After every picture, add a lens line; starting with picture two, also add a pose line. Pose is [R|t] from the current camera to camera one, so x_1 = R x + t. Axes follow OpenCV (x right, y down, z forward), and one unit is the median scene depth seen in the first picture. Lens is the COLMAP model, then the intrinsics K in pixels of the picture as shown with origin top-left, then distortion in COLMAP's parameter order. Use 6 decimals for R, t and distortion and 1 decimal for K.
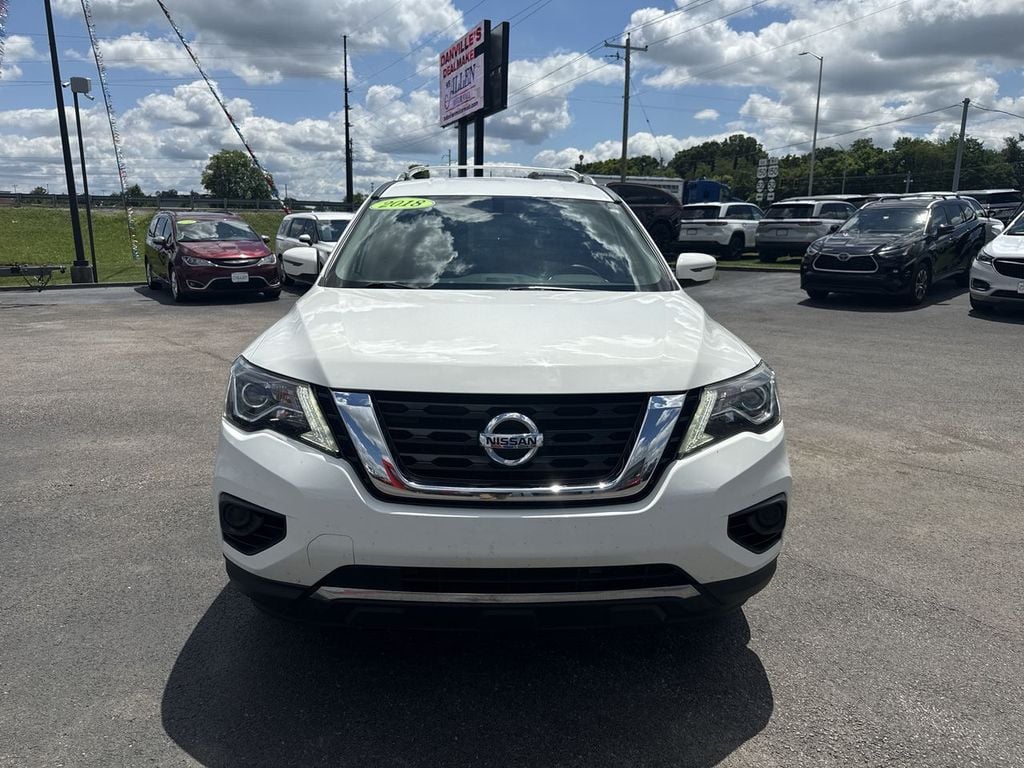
lens RADIAL K [[721.0, 0, 546.2], [0, 721.0, 384.2], [0, 0, 1]] dist [-0.003969, -0.000835]
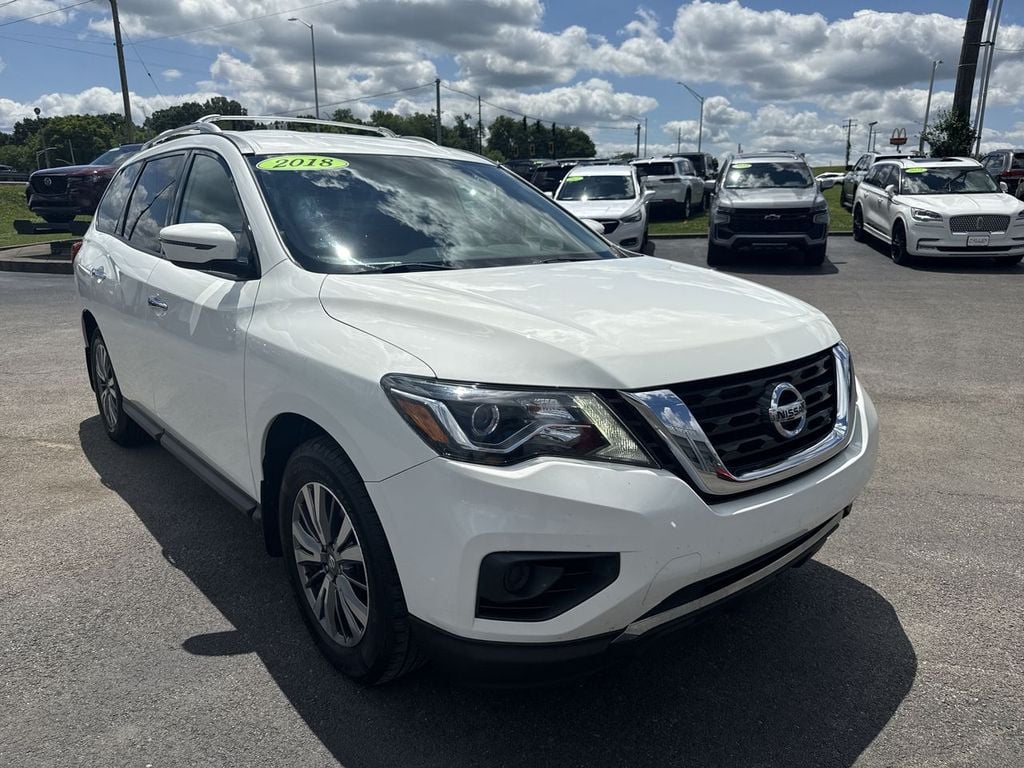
lens RADIAL K [[720.0, 0, 512.0], [0, 720.0, 384.0], [0, 0, 1]] dist [0.033820, -0.058129]
pose [[0.808349, -0.151759, 0.568807, -0.841207], [0.128425, 0.988390, 0.081196, -0.081667], [-0.574525, 0.007415, 0.818453, 0.379103]]
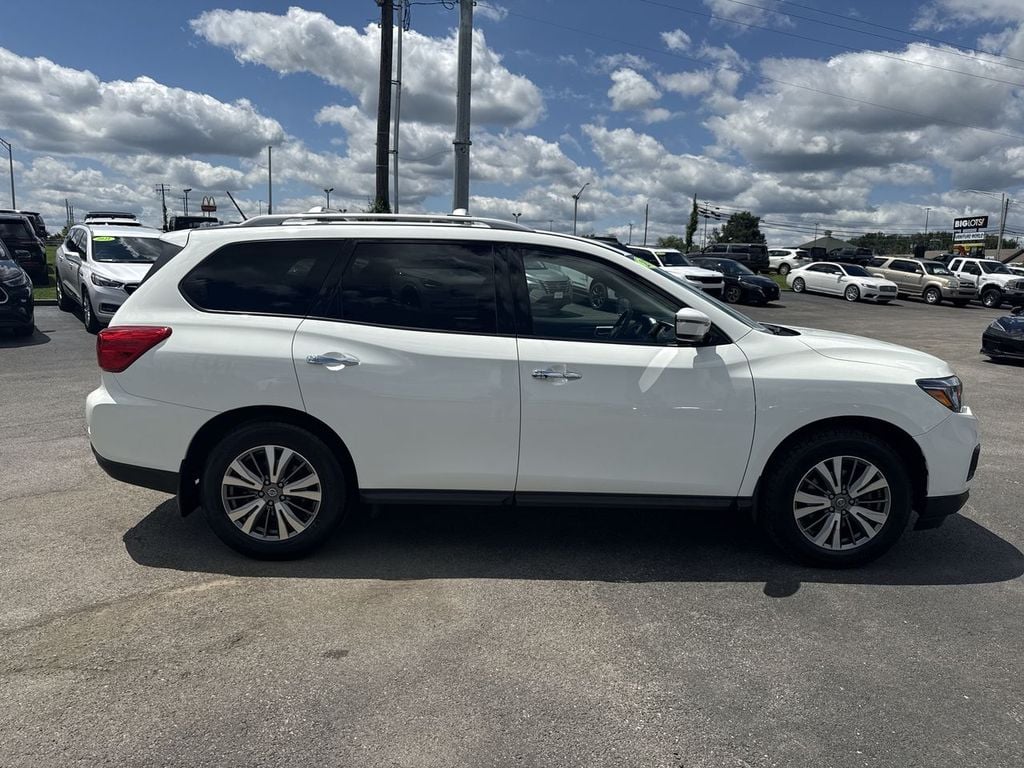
lens RADIAL K [[720.0, 0, 512.0], [0, 720.0, 384.0], [0, 0, 1]] dist [0.033820, -0.058129]
pose [[0.053174, -0.158619, 0.985907, -2.206930], [0.179581, 0.972726, 0.146813, -0.454528], [-0.982305, 0.169244, 0.080209, 1.942497]]
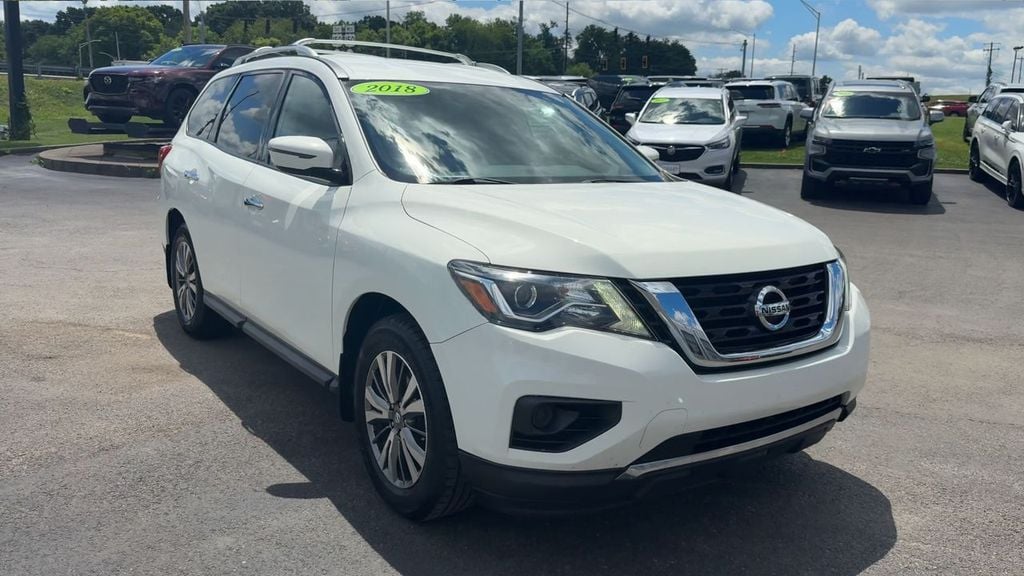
lens RADIAL K [[827.7, 0, 553.1], [0, 827.7, 262.9], [0, 0, 1]] dist [0.096503, -0.163103]
pose [[0.838785, -0.067363, 0.540280, -1.031783], [0.079360, 0.996845, 0.001083, -0.028083], [-0.538648, 0.041969, 0.841485, 0.011200]]
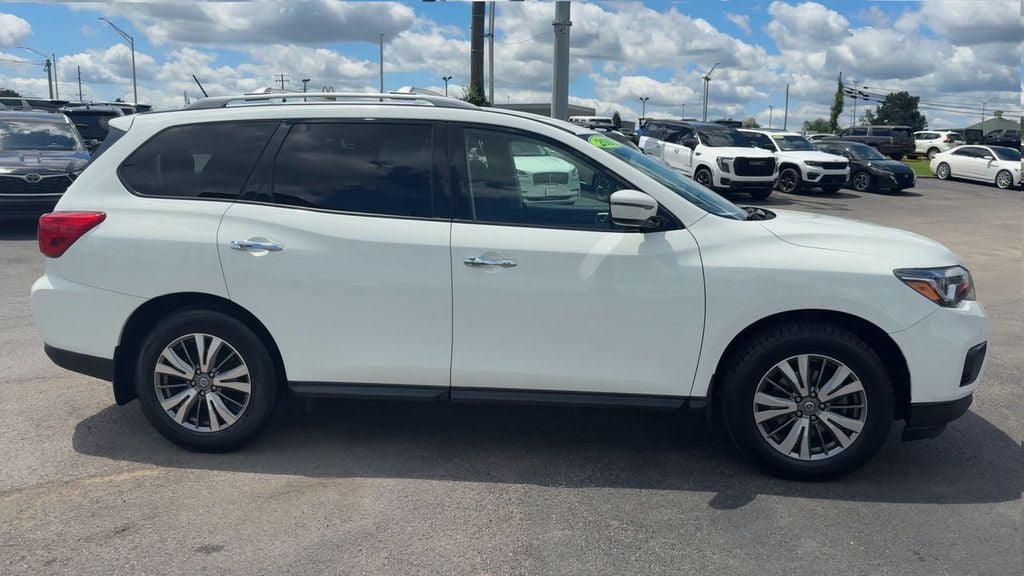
lens RADIAL K [[763.9, 0, 565.0], [0, 763.9, 272.3], [0, 0, 1]] dist [0.061869, -0.126744]
pose [[0.159138, -0.147802, 0.976130, -2.145712], [0.187815, 0.975206, 0.117043, -0.353115], [-0.969227, 0.164706, 0.182952, 1.515412]]
